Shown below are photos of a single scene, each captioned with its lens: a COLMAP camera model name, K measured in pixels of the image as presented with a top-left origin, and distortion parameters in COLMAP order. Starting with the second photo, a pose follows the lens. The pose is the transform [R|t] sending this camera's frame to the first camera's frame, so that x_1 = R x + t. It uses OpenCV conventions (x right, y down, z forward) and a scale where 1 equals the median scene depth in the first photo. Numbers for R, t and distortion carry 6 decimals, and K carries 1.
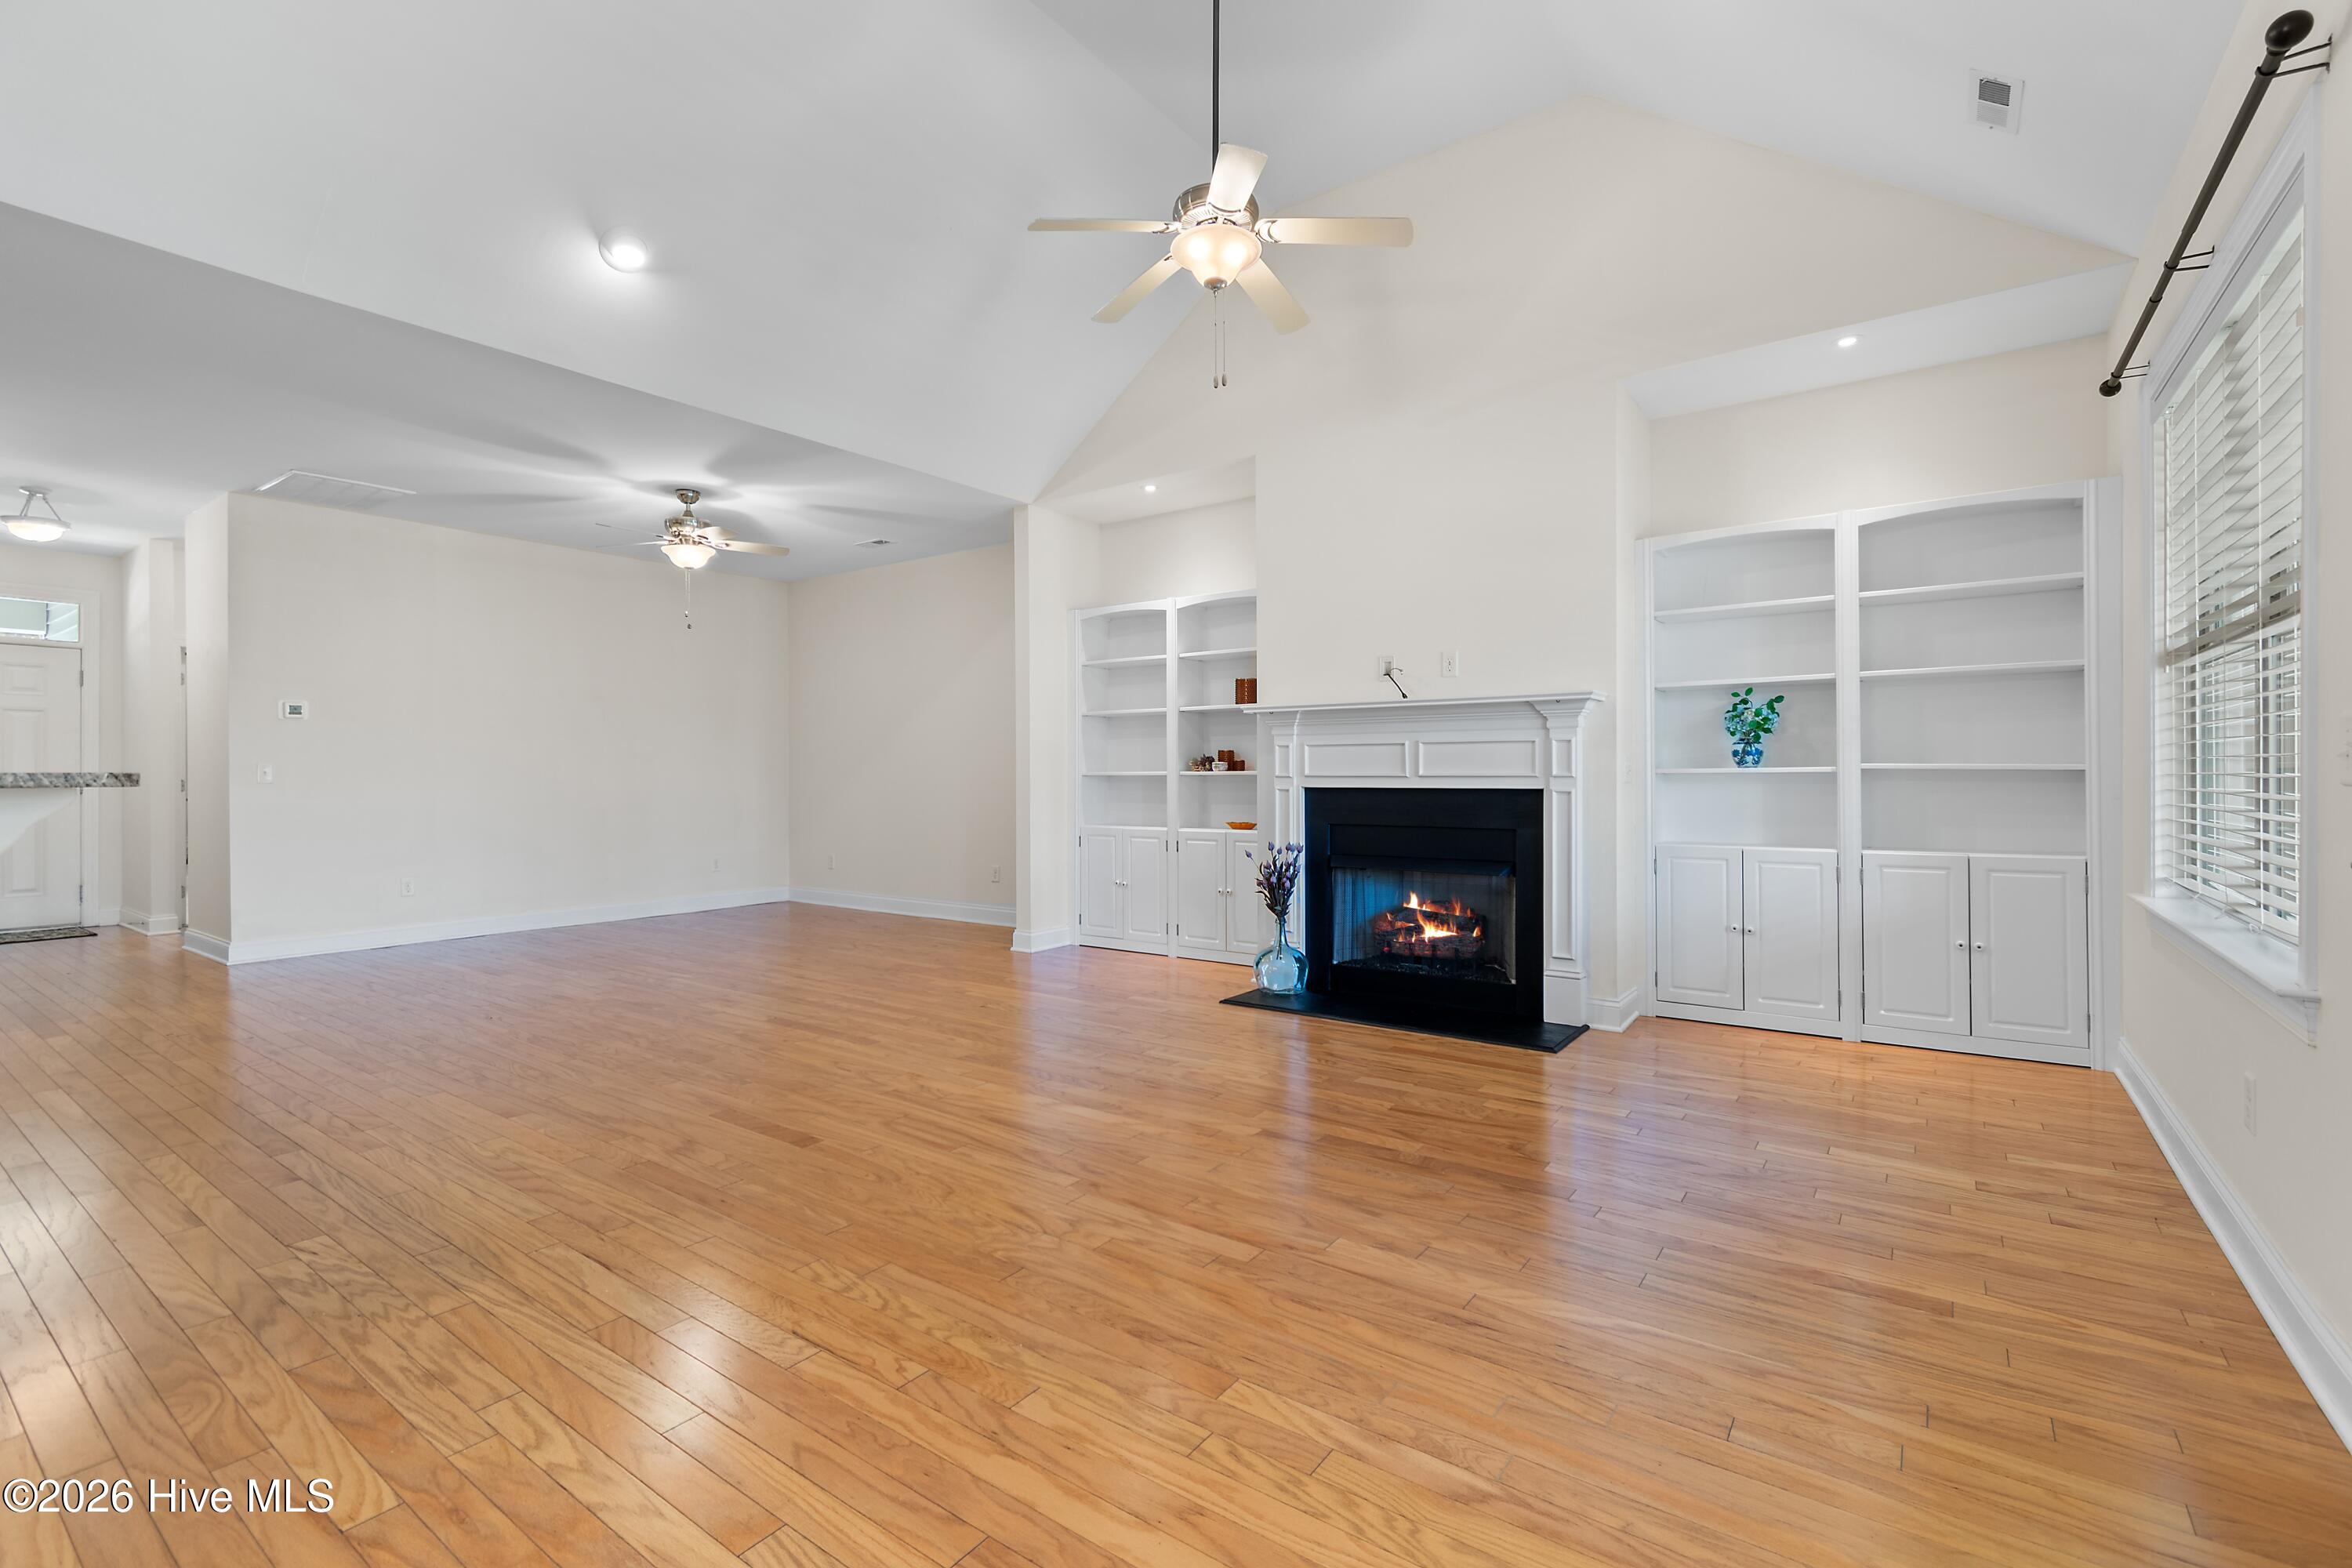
lens RADIAL K [[1036.6, 0, 1159.7], [0, 1036.6, 779.5], [0, 0, 1]] dist [0.004061, 0.000202]
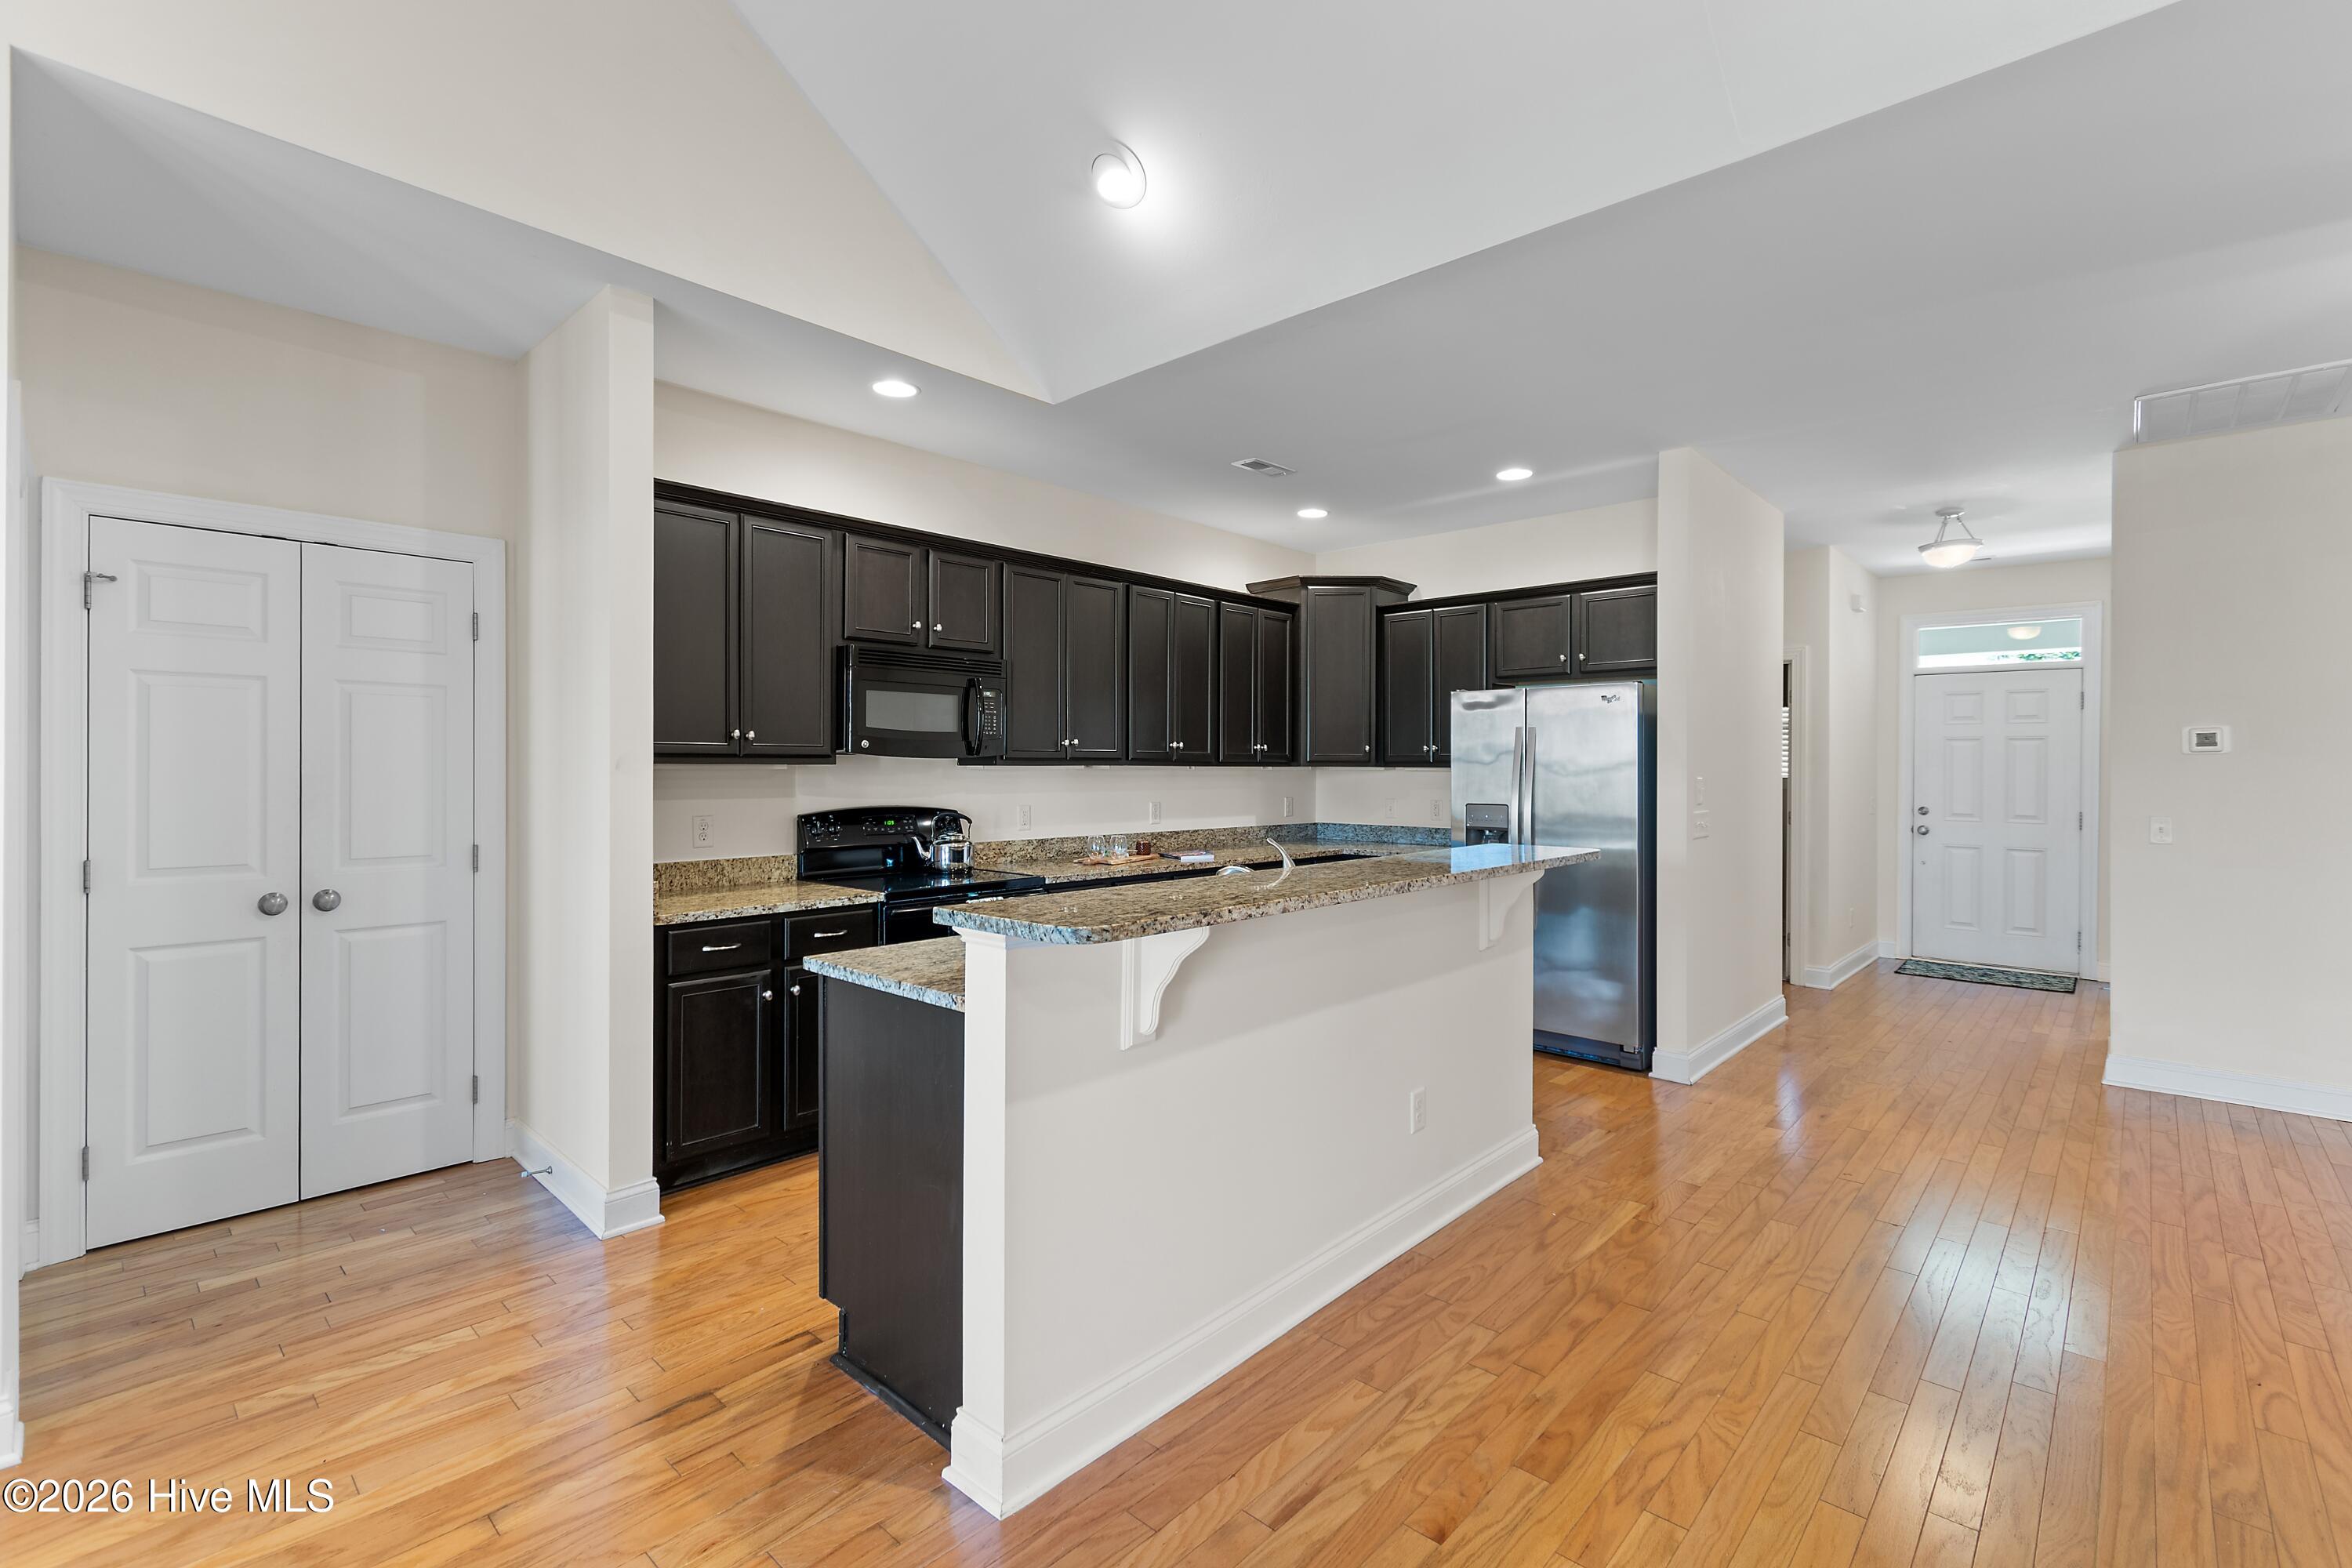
lens RADIAL K [[1044.2, 0, 1169.5], [0, 1044.2, 769.0], [0, 0, 1]] dist [0.003126, -0.000537]
pose [[-0.108429, 0.005481, -0.994089, -0.173377], [-0.008459, 0.999944, 0.006436, -0.117442], [0.994068, 0.009107, -0.108376, 1.002287]]
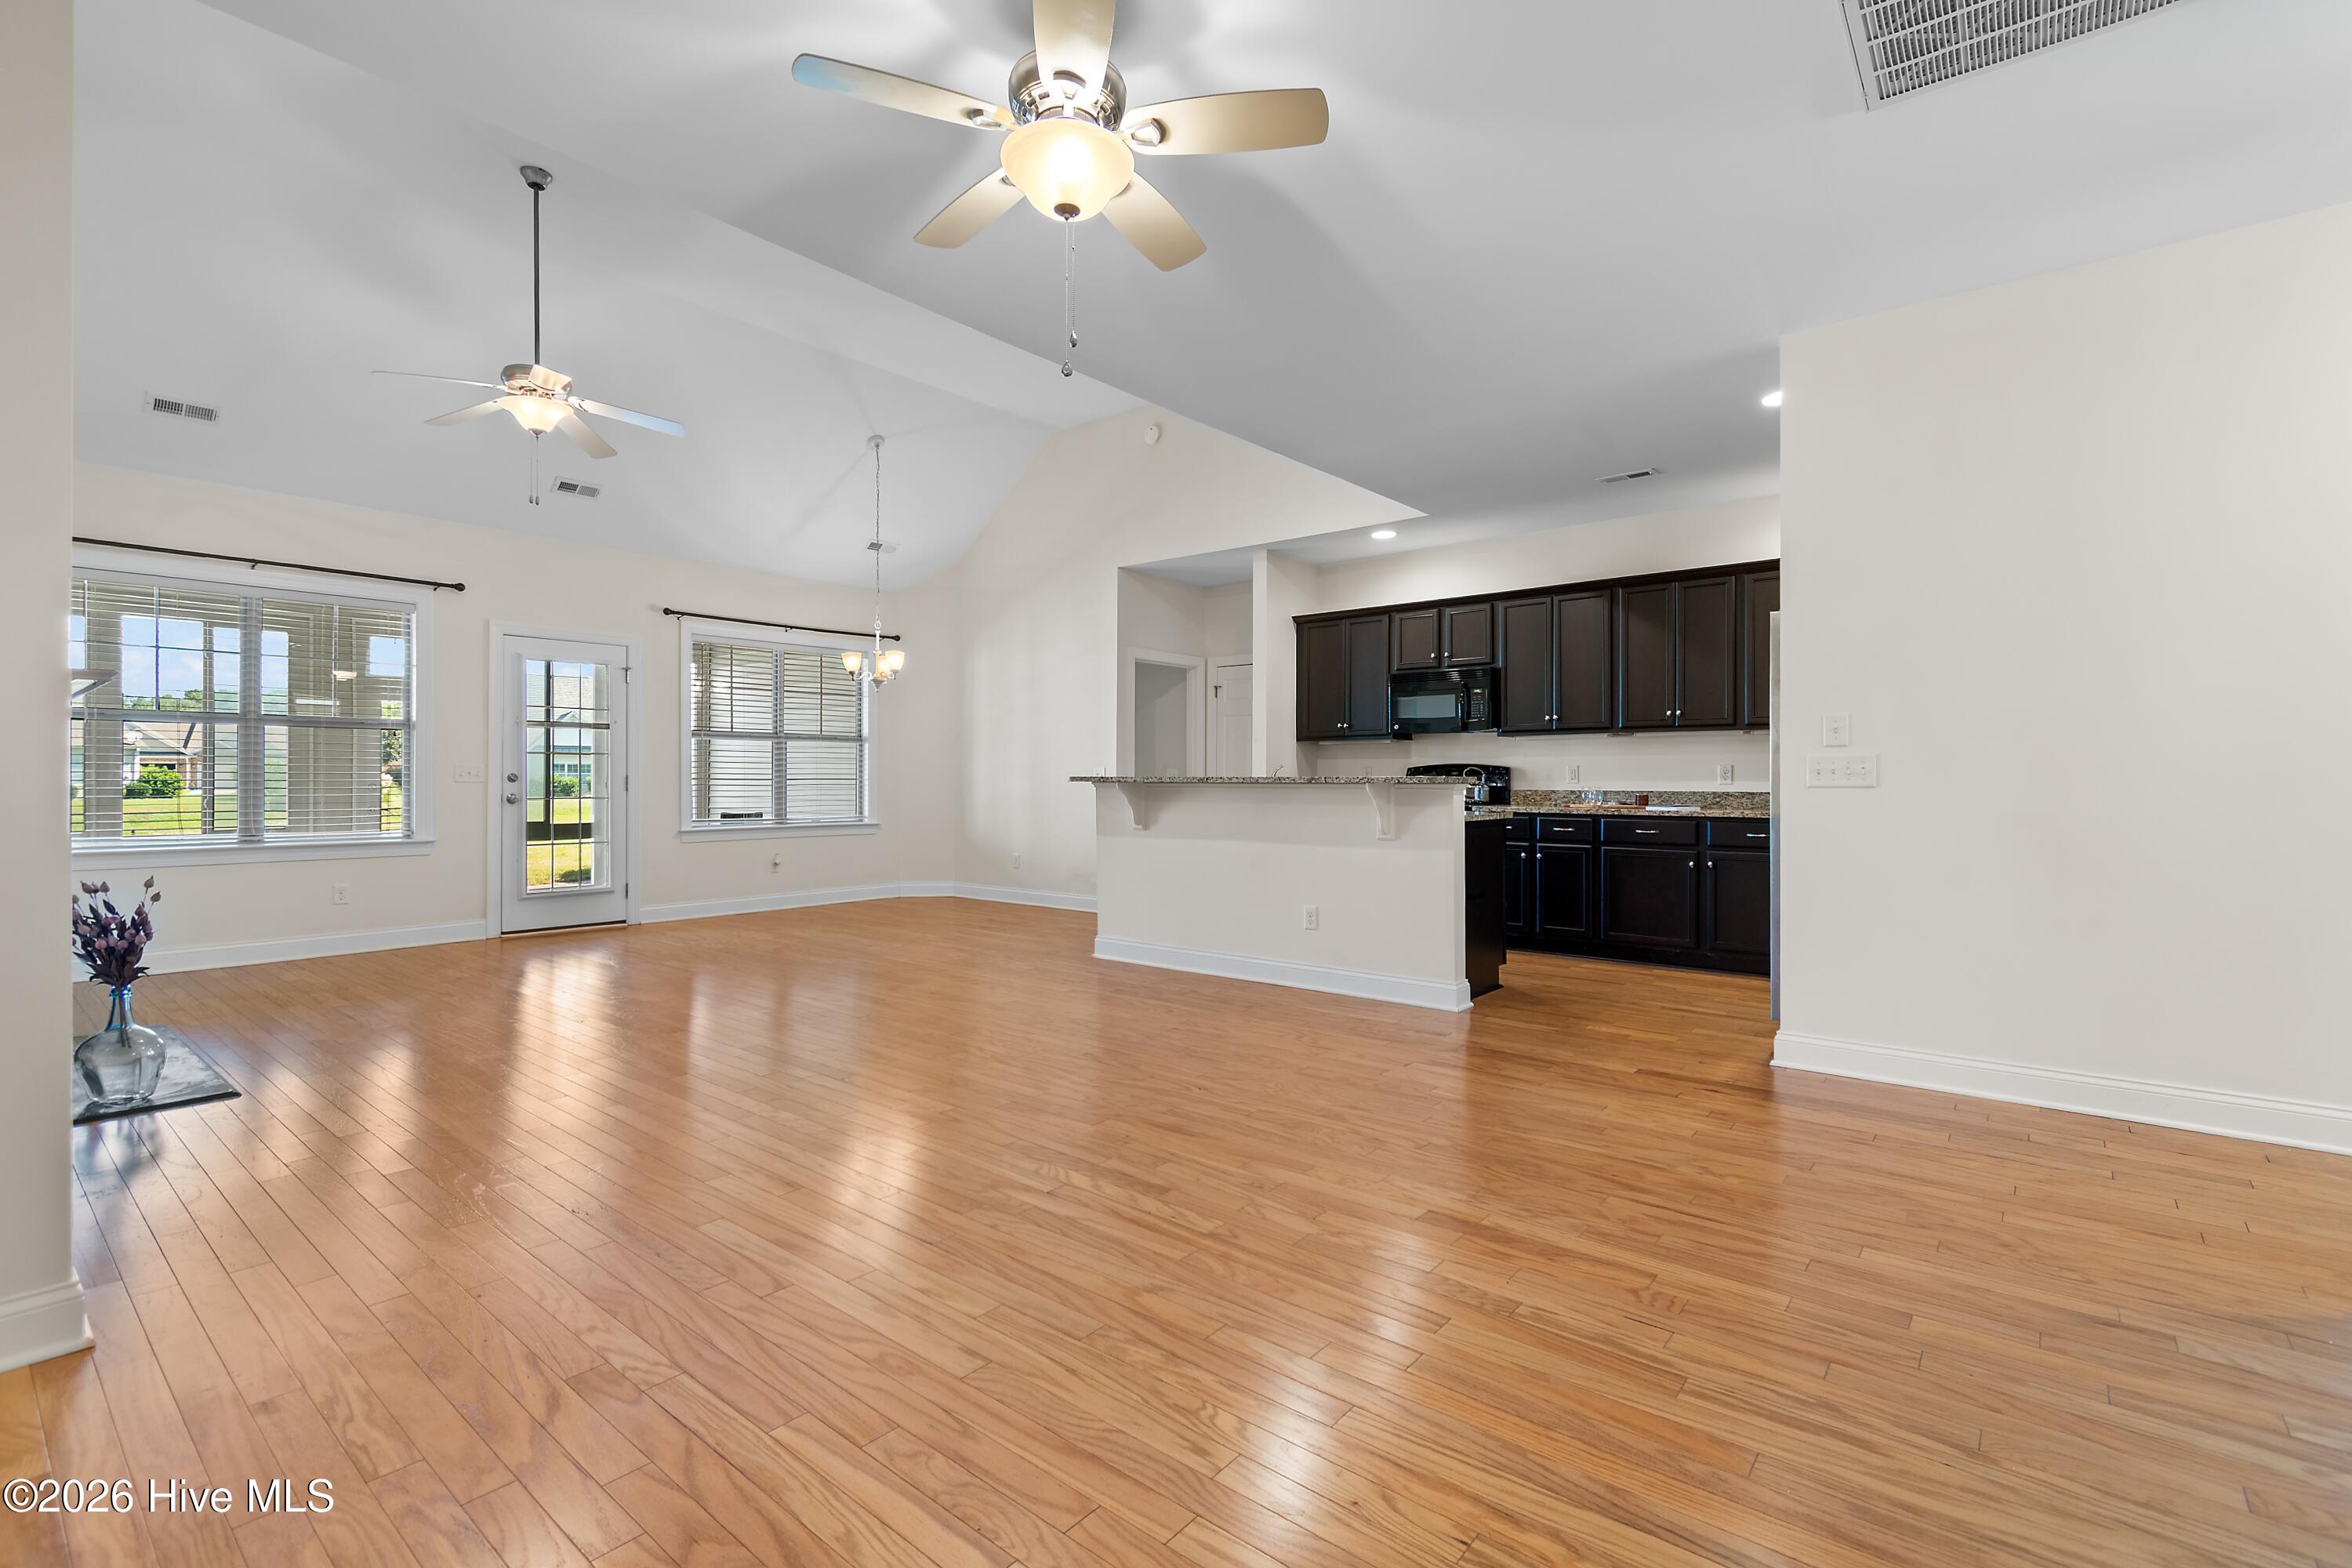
lens RADIAL K [[1049.7, 0, 1173.8], [0, 1049.7, 766.3], [0, 0, 1]] dist [0.003969, -0.000760]
pose [[-0.998725, 0.003537, 0.050364, -1.234084], [0.003200, 0.999972, -0.006766, -0.013520], [-0.050386, -0.006596, -0.998708, 3.327573]]
